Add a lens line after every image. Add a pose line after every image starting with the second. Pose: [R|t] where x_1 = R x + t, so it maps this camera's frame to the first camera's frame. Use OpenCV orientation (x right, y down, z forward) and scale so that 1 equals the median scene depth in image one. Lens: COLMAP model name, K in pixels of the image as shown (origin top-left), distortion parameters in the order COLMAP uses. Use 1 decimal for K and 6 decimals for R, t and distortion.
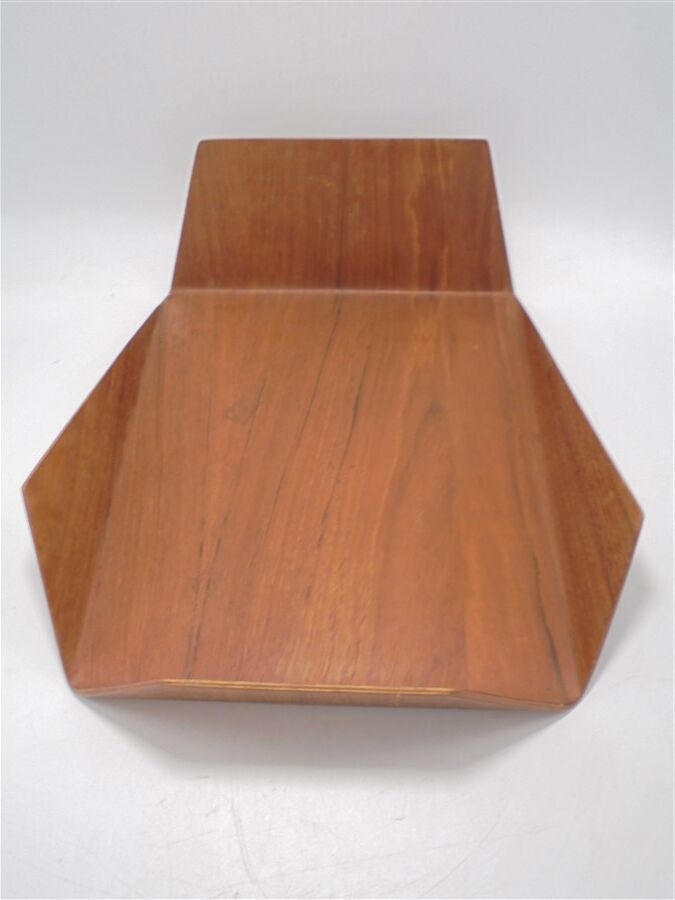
lens RADIAL K [[878.0, 0, 339.8], [0, 878.0, 449.7], [0, 0, 1]] dist [-0.001000, 0.000000]
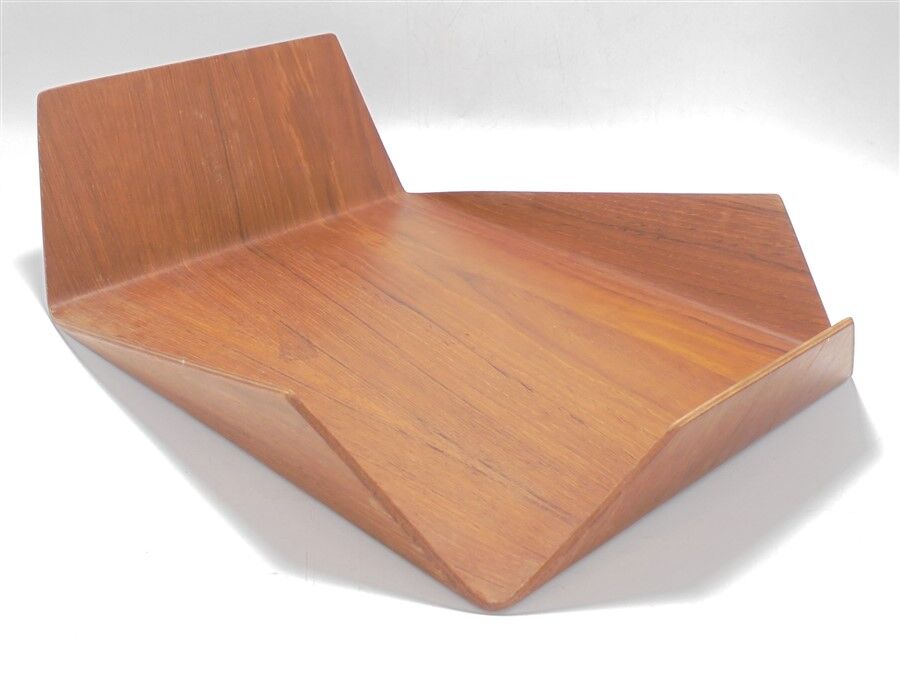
lens RADIAL K [[1144.0, 0, 427.6], [0, 1144.0, 369.9], [0, 0, 1]] dist [0.054588, 0.000000]
pose [[0.690593, -0.327318, 0.644938, -0.630403], [0.519417, 0.844979, -0.127344, 0.144572], [-0.503276, 0.422935, 0.753551, 0.180443]]
